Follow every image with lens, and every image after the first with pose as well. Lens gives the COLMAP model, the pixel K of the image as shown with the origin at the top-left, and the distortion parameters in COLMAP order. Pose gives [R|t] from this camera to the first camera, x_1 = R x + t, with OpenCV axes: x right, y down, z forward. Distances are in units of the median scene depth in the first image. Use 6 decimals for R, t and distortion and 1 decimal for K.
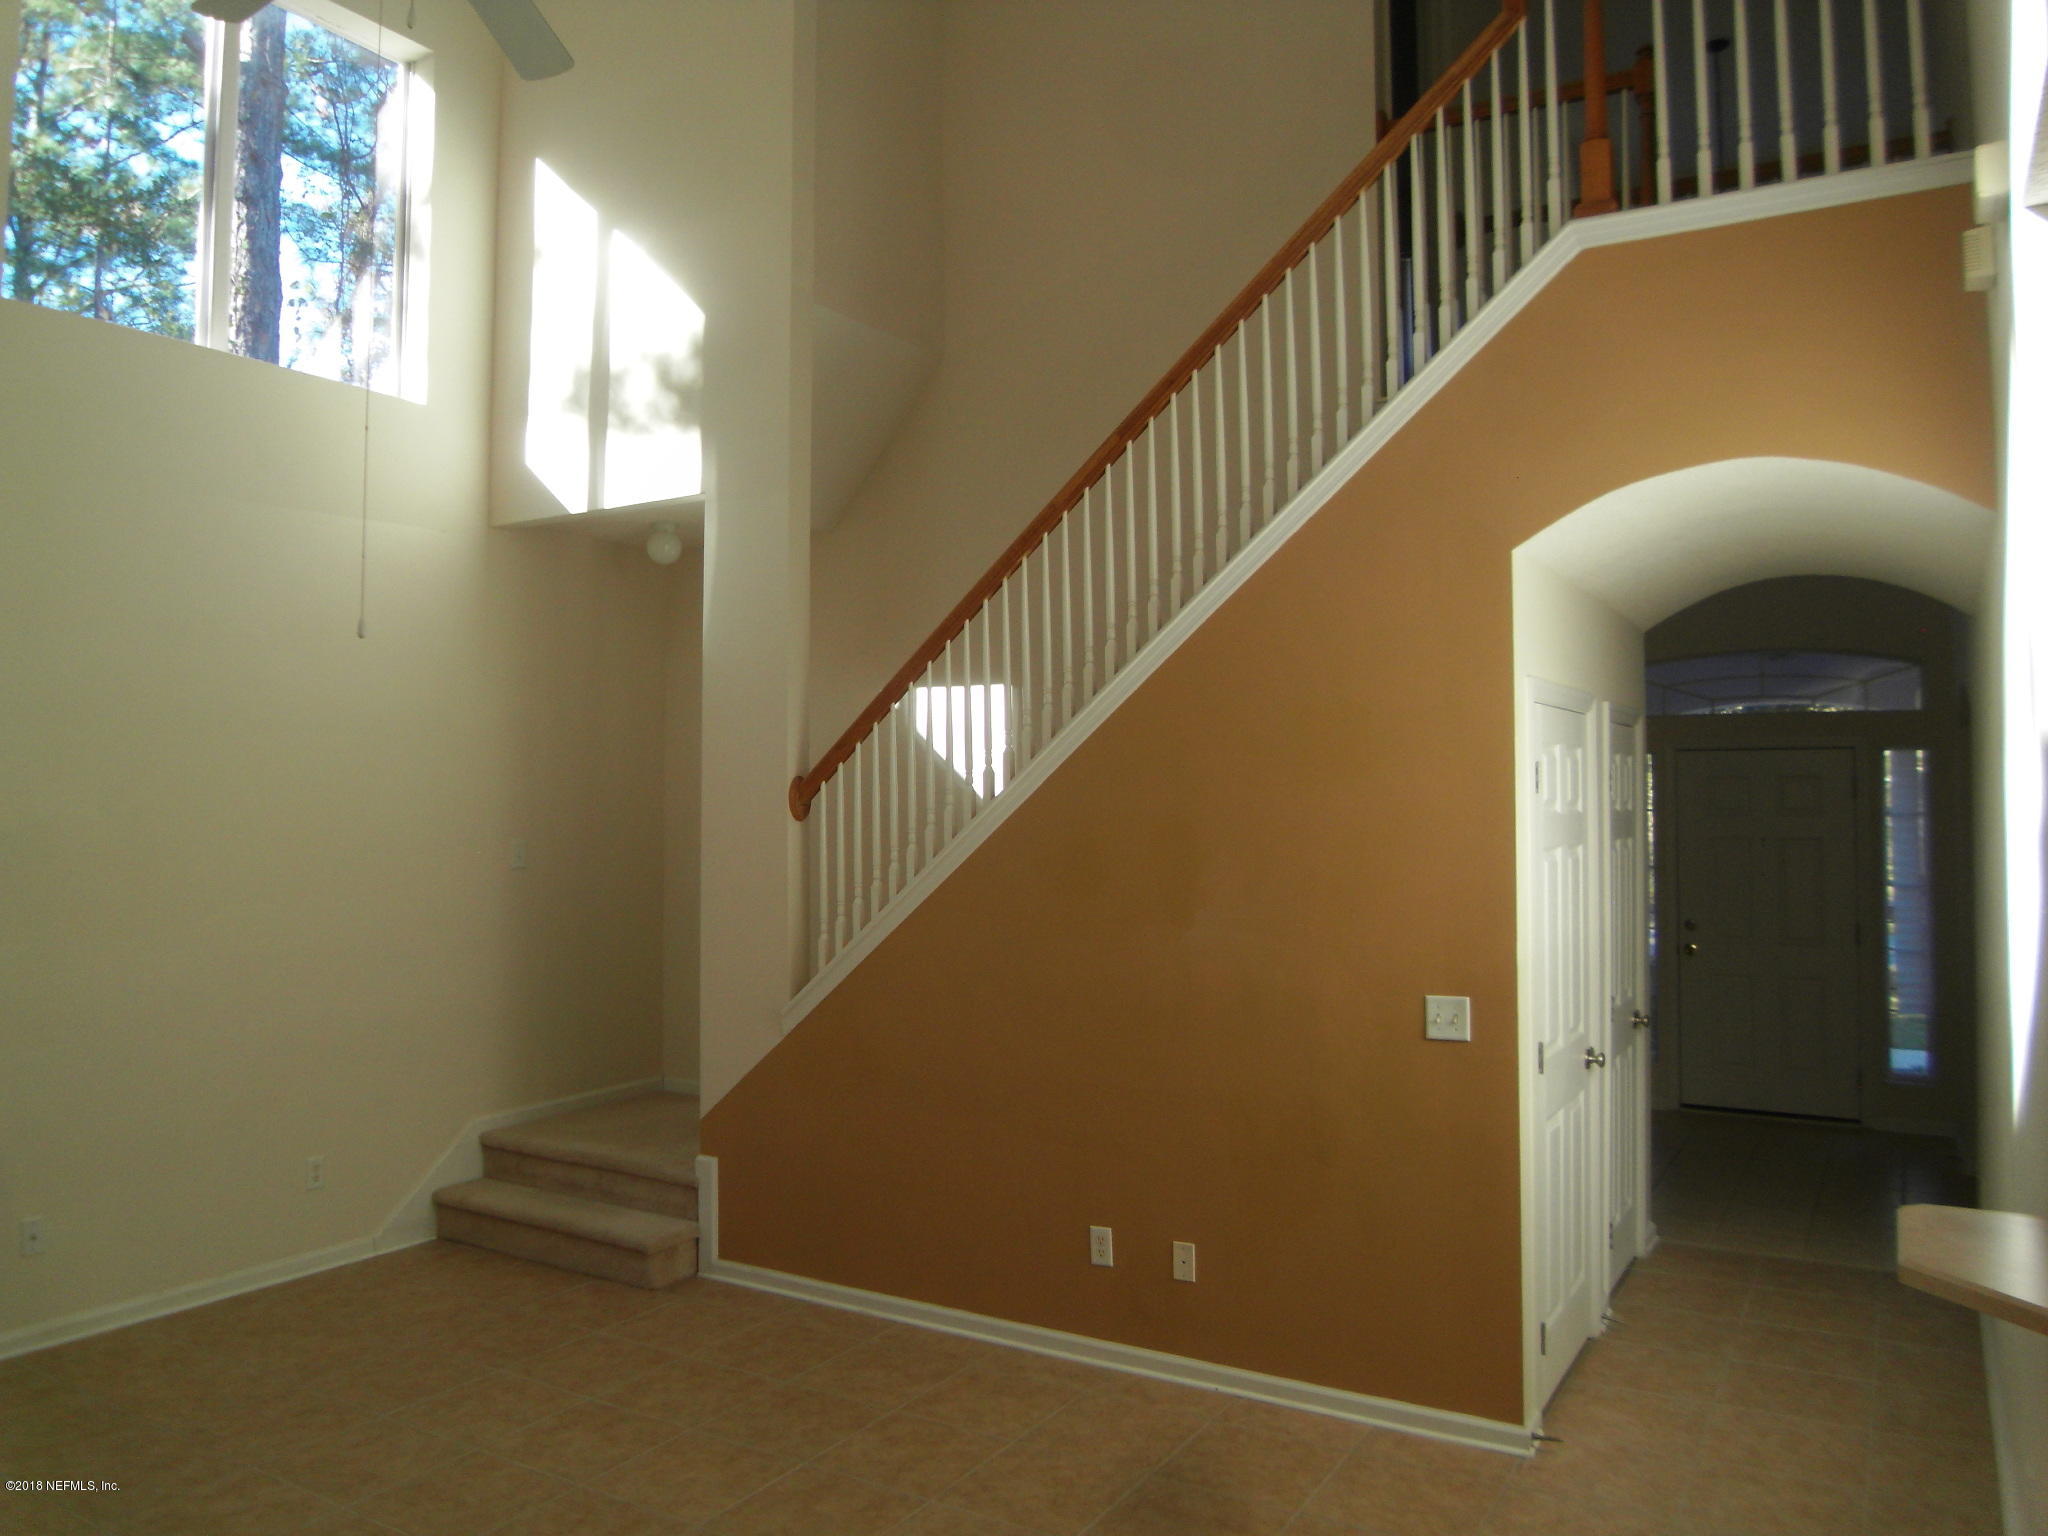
lens RADIAL K [[1475.2, 0, 1027.1], [0, 1475.2, 746.3], [0, 0, 1]] dist [-0.071146, 0.022059]
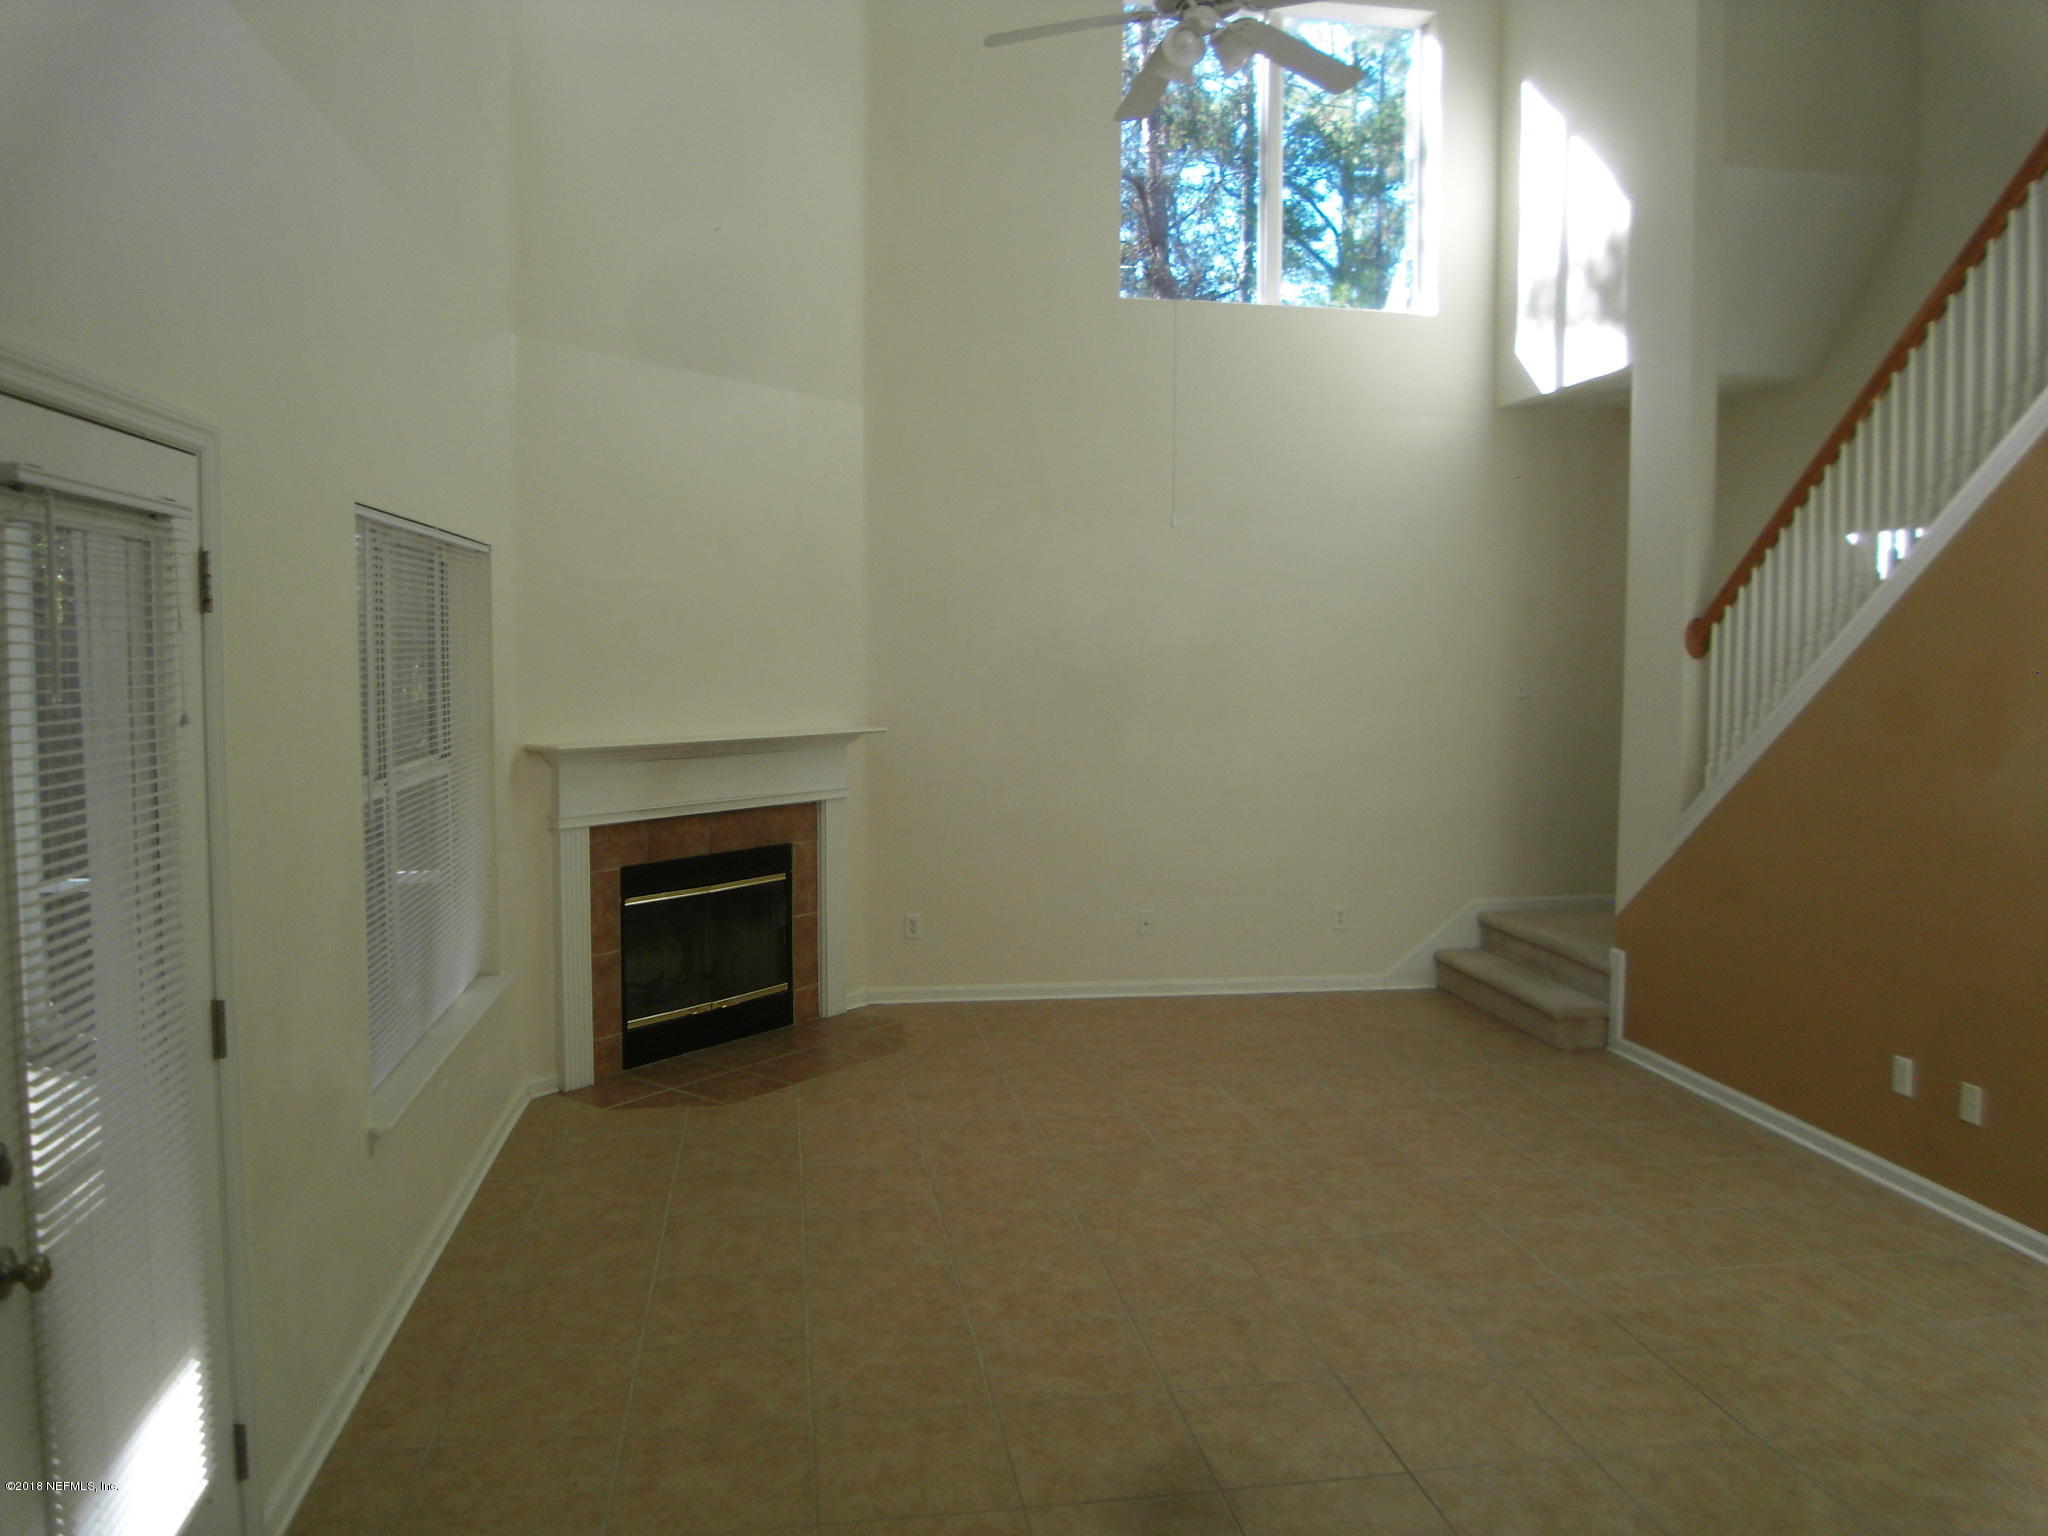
lens RADIAL K [[1475.2, 0, 1020.1], [0, 1475.2, 771.9], [0, 0, 1]] dist [-0.071146, 0.022059]
pose [[0.642751, 0.069755, -0.762893, 0.347699], [0.021342, 0.993829, 0.108852, 0.004995], [0.765778, -0.086246, 0.637296, -0.086033]]
